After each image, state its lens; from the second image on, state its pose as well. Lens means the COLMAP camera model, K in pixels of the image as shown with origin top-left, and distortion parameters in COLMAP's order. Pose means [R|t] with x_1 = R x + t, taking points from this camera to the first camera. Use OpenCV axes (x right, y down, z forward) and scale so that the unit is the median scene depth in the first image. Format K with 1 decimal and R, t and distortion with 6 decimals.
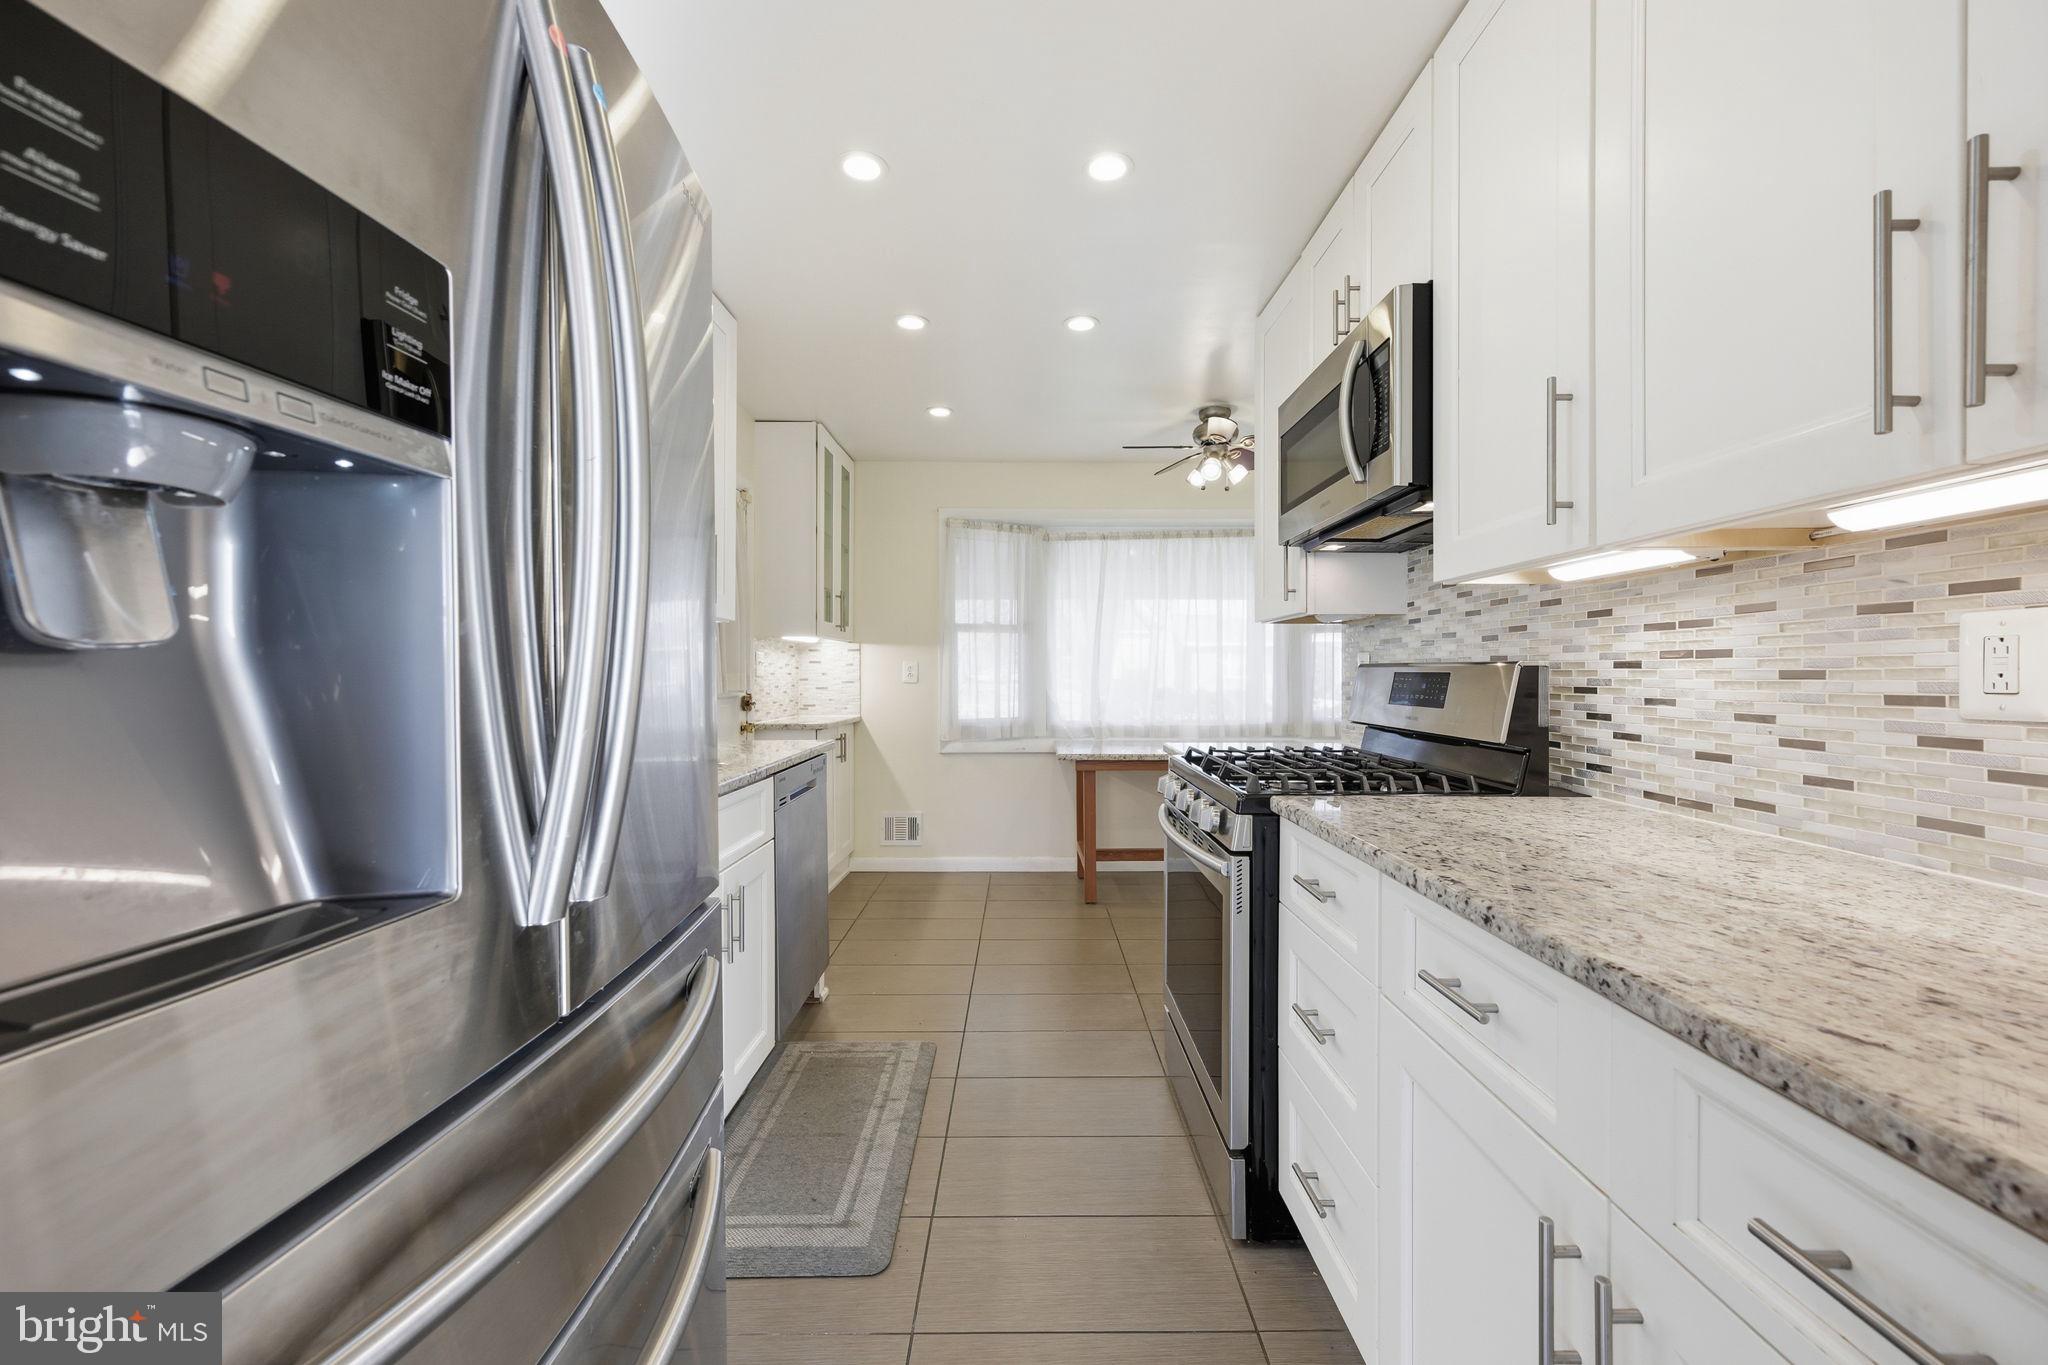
lens RADIAL K [[796.6, 0, 1024.0], [0, 796.6, 682.5], [0, 0, 1]] dist [-0.000407, 0.000047]
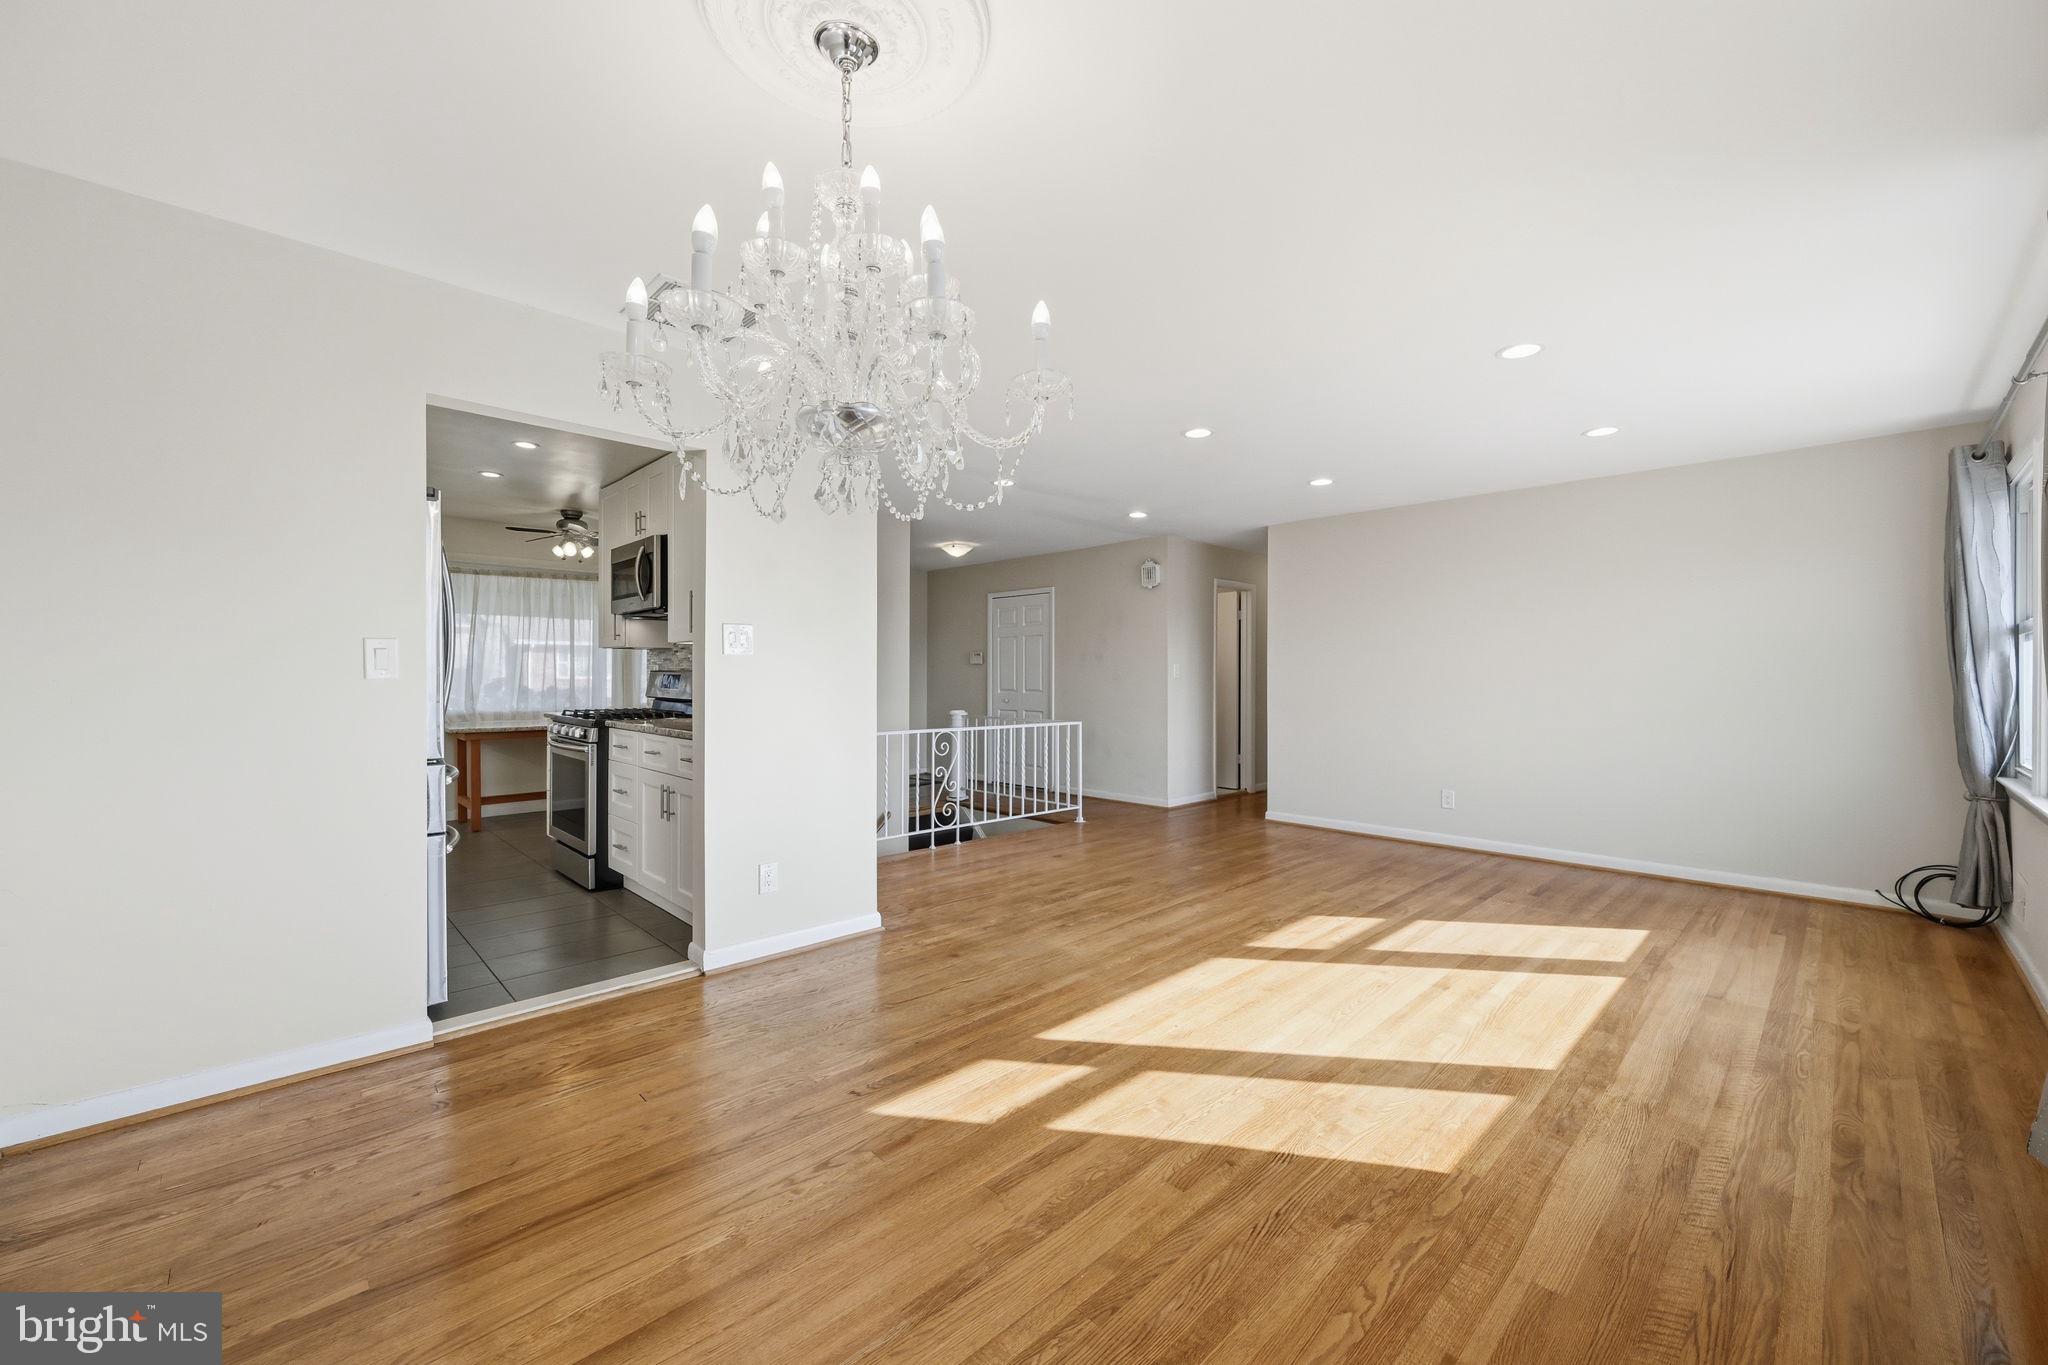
lens RADIAL K [[801.5, 0, 1016.8], [0, 801.5, 682.8], [0, 0, 1]] dist [0.005644, -0.000125]
pose [[0.723555, -0.002797, 0.690261, -0.565724], [0.002651, 0.999996, 0.001274, 0.016722], [-0.690262, 0.000908, 0.723559, -1.958460]]
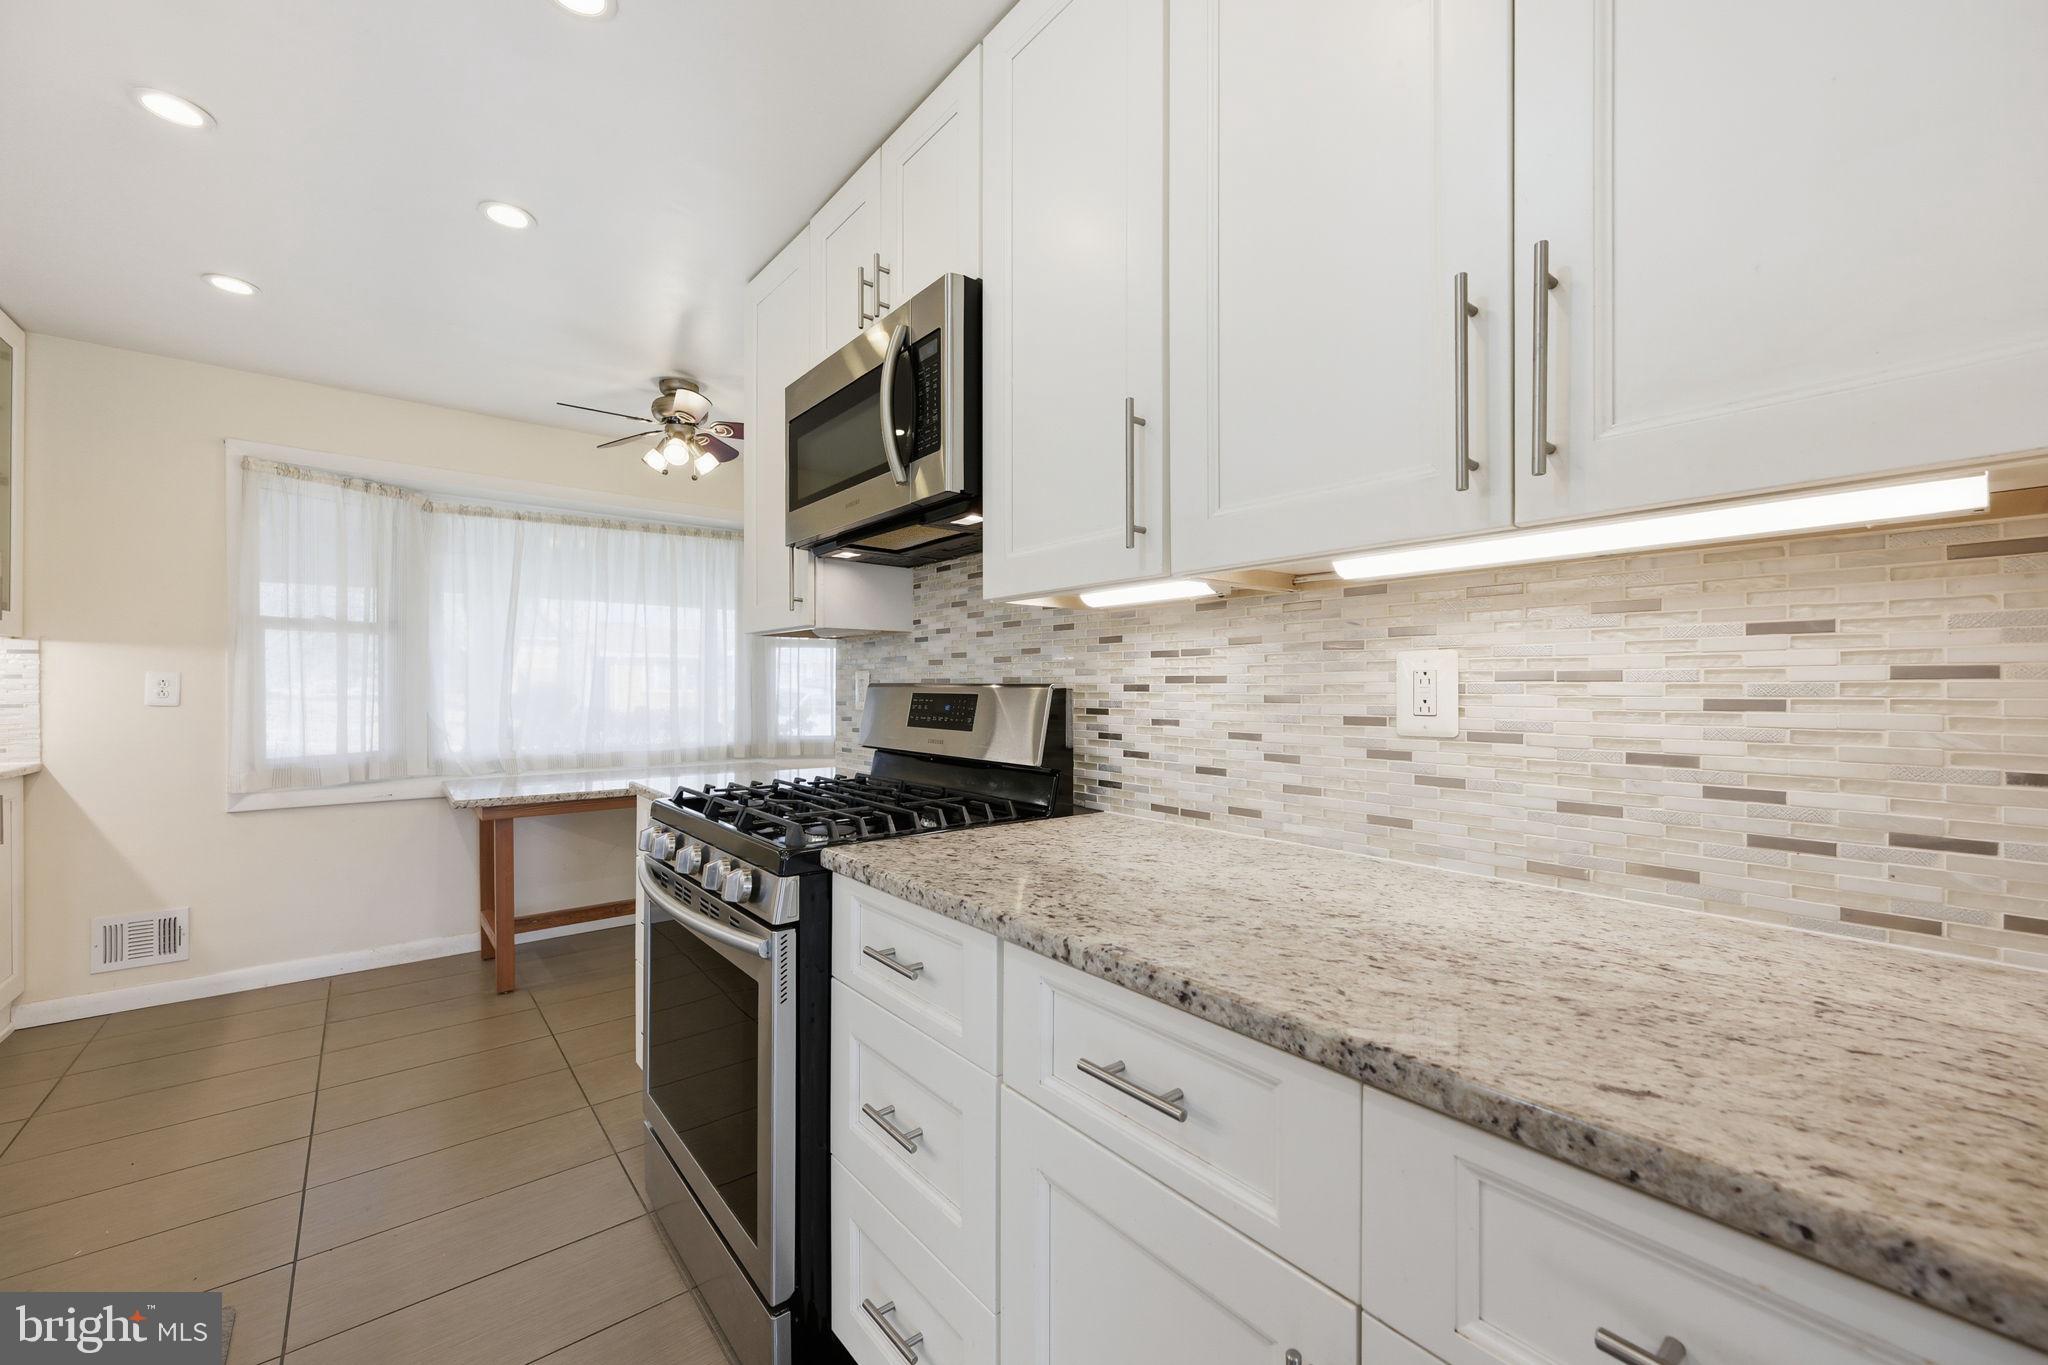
lens RADIAL K [[807.3, 0, 1021.0], [0, 807.3, 688.0], [0, 0, 1]] dist [-0.001824, 0.000463]
pose [[0.777167, -0.000615, 0.629295, -0.050826], [0.006750, 0.999950, -0.007358, -0.014347], [-0.629259, 0.009966, 0.777132, 0.232726]]
